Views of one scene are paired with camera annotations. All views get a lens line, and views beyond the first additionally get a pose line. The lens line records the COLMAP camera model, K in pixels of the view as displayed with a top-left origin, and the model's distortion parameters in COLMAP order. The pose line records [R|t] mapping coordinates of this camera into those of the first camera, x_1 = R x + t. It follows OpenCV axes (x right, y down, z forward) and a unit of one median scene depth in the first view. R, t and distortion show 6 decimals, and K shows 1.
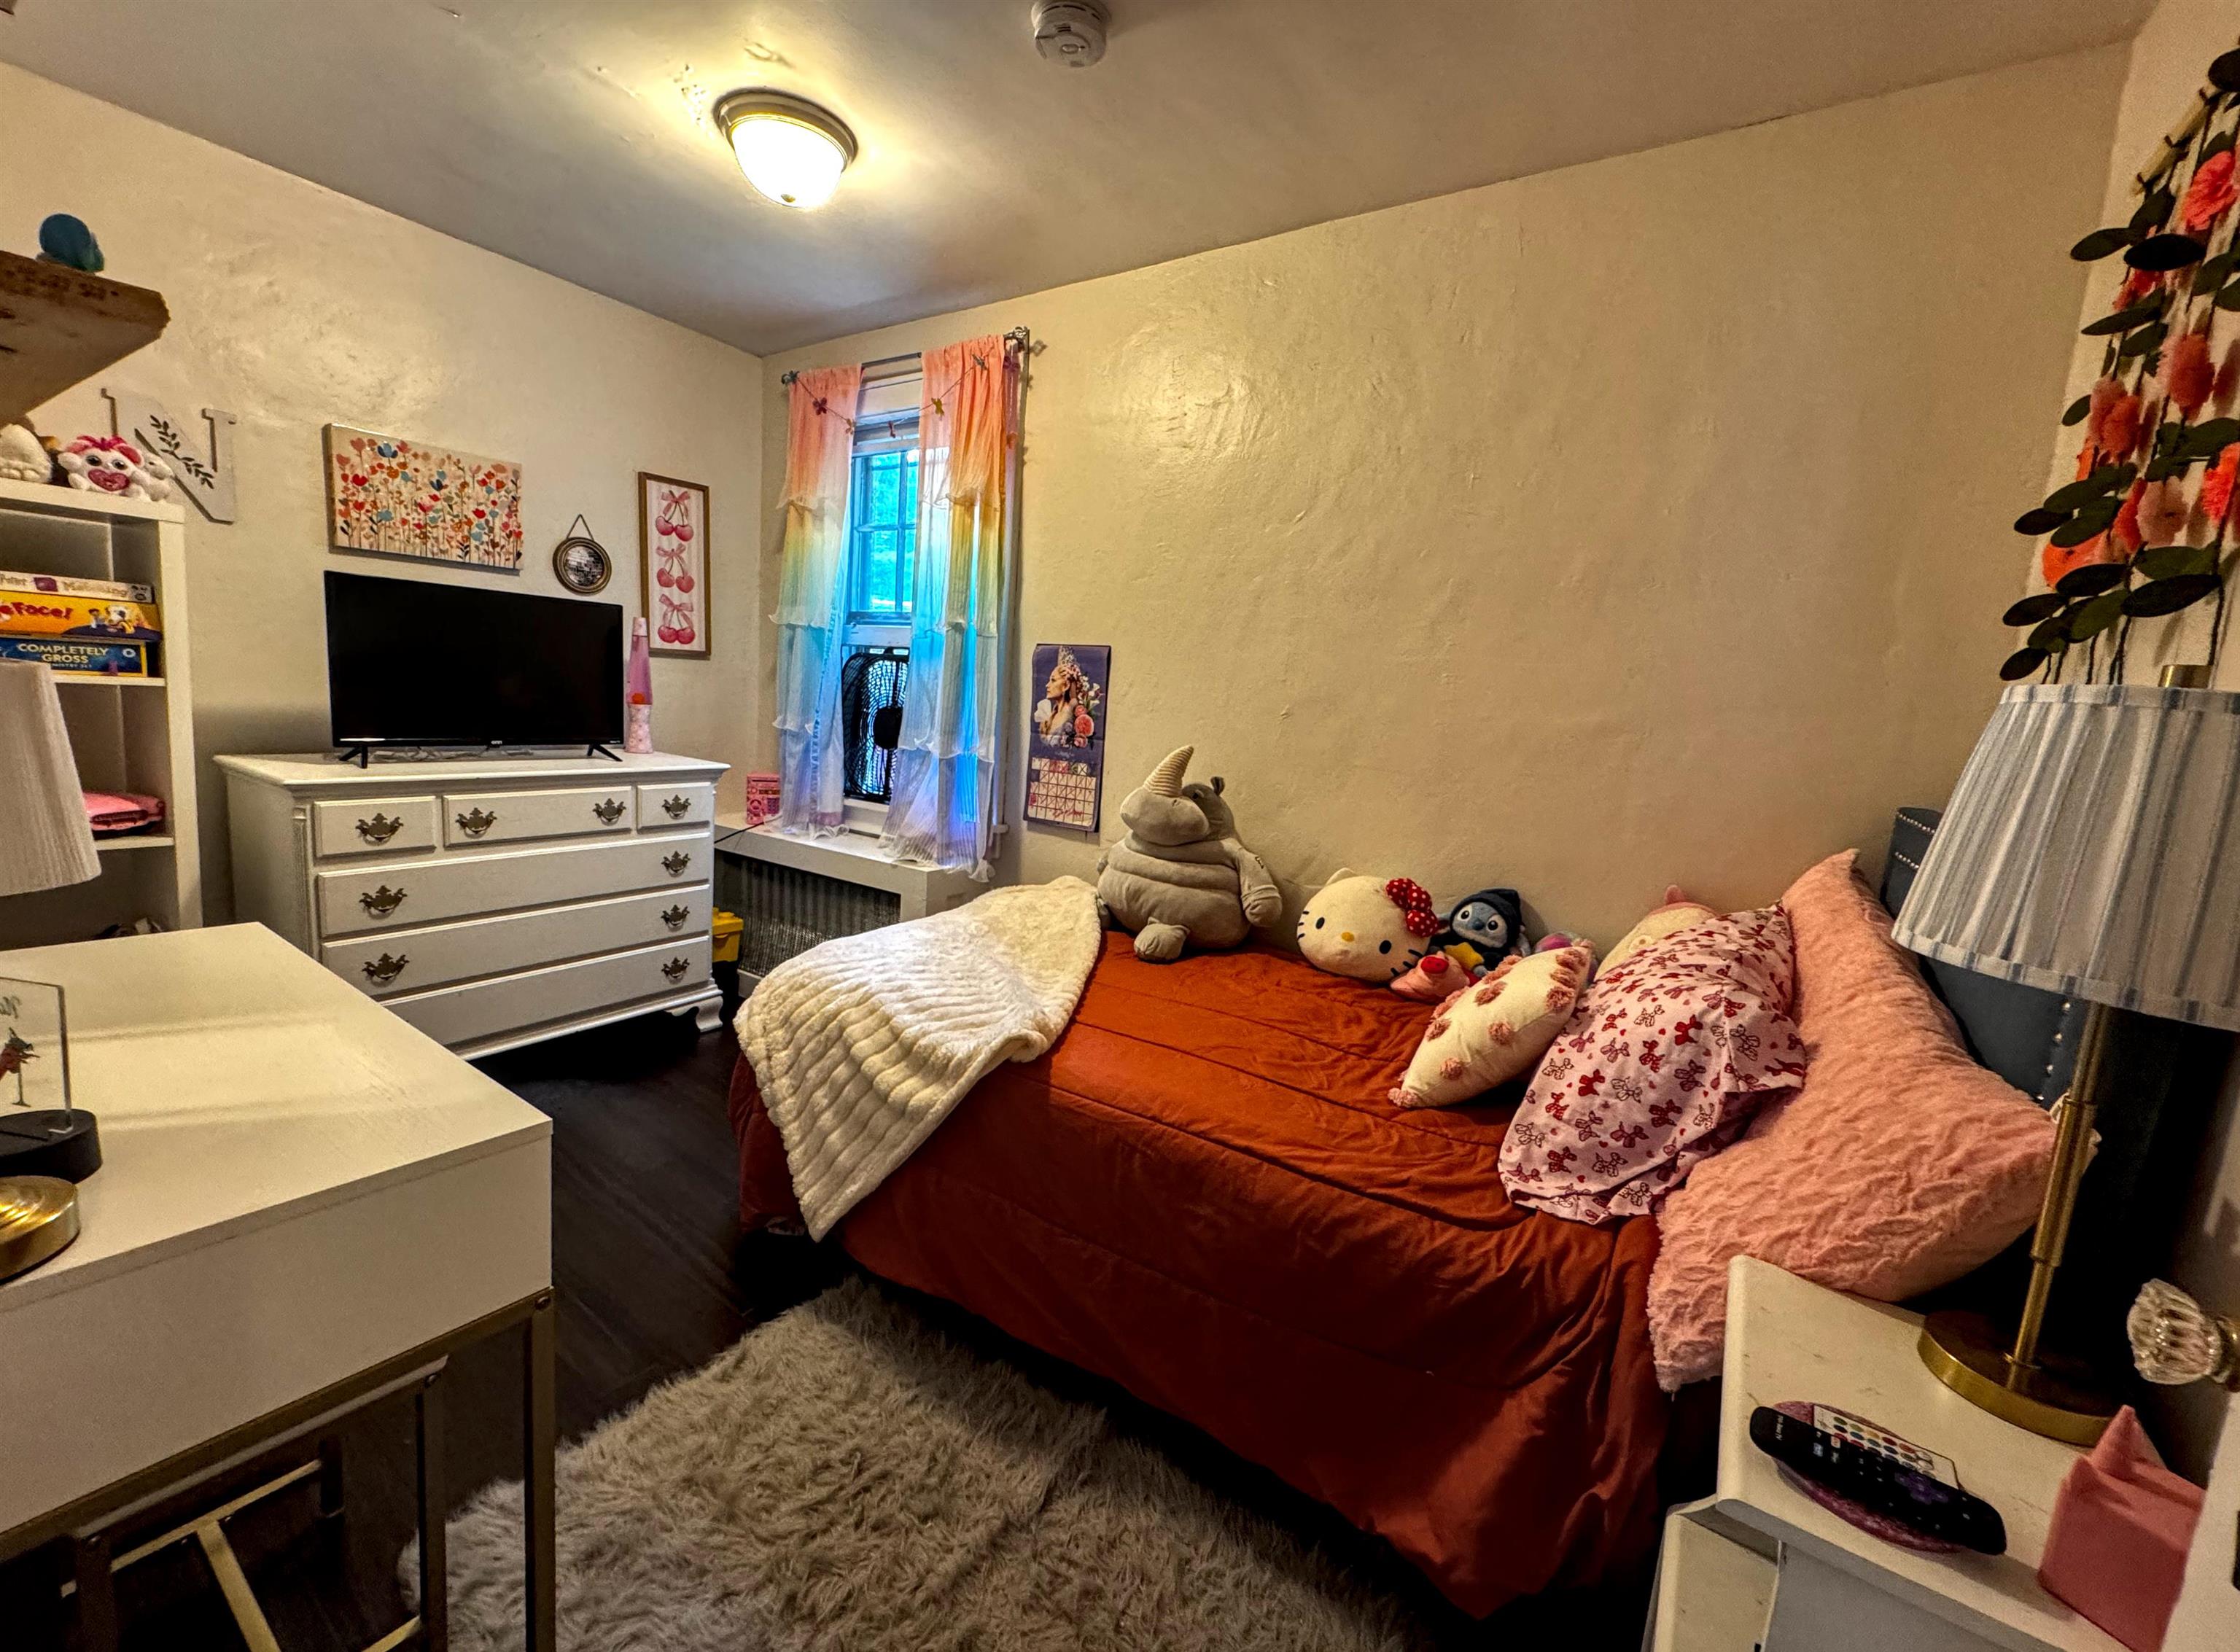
lens RADIAL K [[920.0, 0, 1117.7], [0, 920.0, 828.2], [0, 0, 1]] dist [-0.000316, -0.000857]
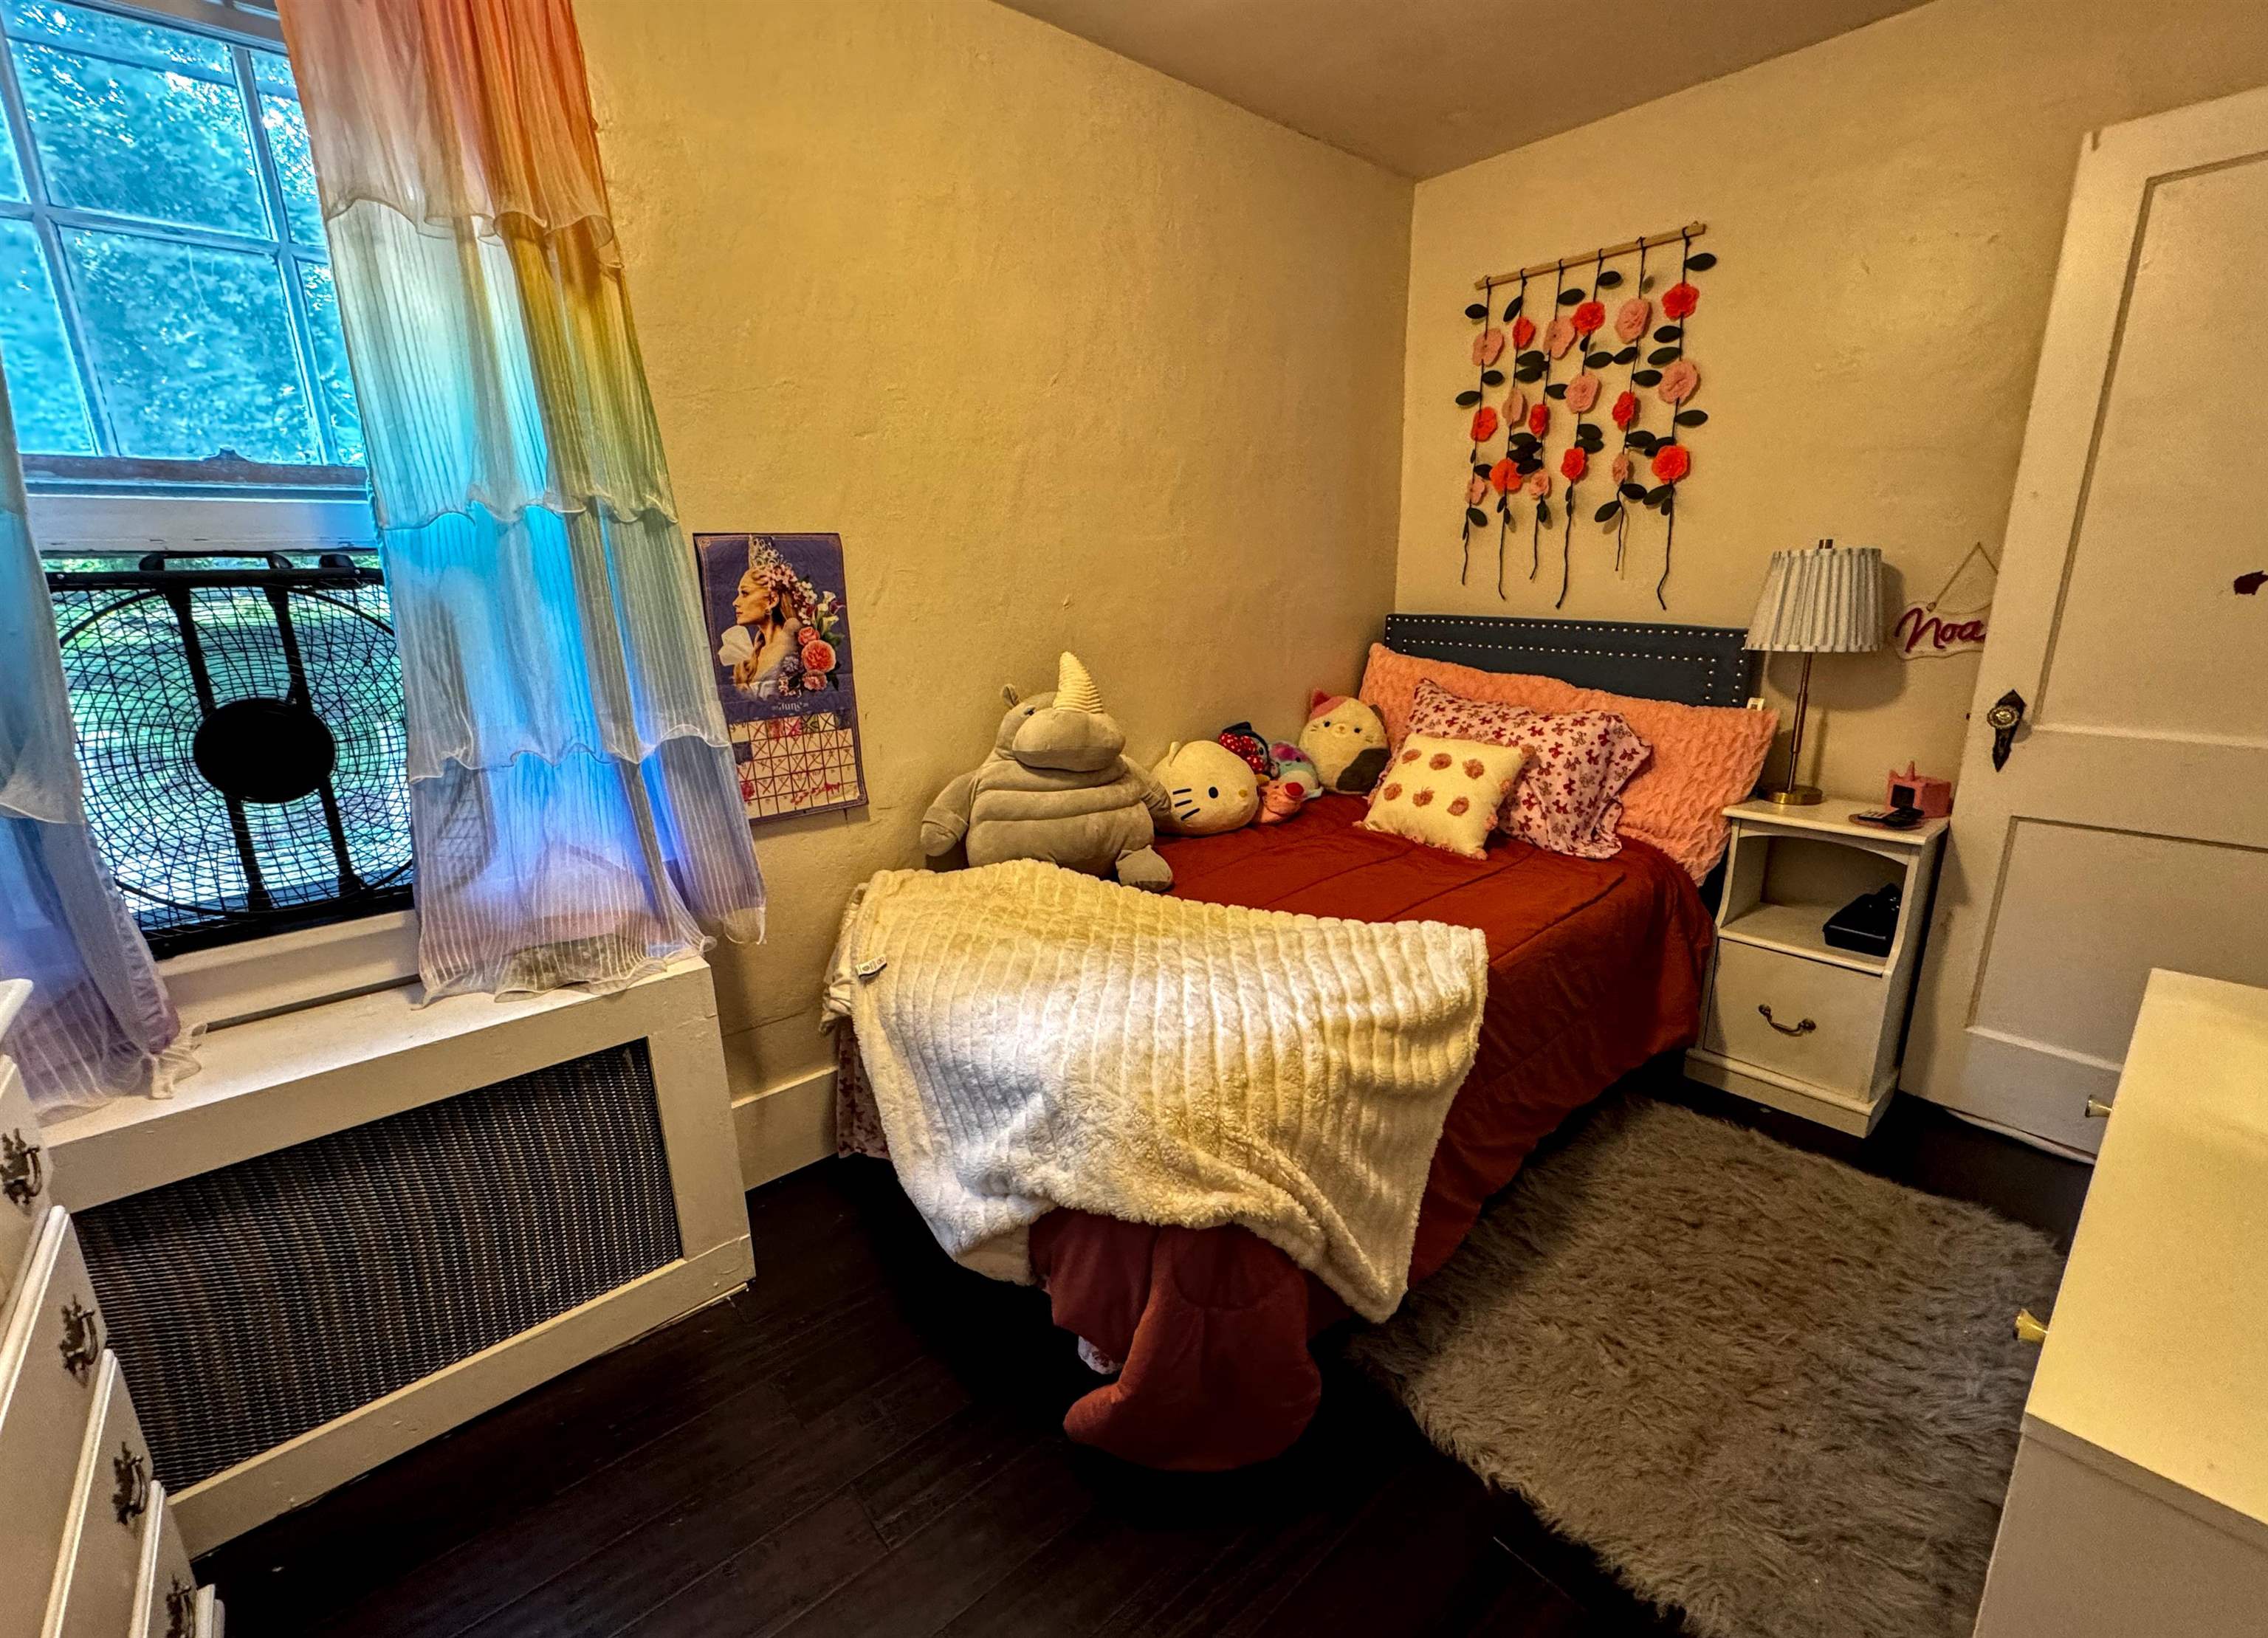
lens RADIAL K [[946.0, 0, 1137.0], [0, 946.0, 814.9], [0, 0, 1]] dist [-0.001755, -0.000033]
pose [[0.252243, -0.314068, 0.915278, -0.638169], [0.181519, 0.944431, 0.274046, -0.148577], [-0.950486, 0.097014, 0.295236, 0.585578]]
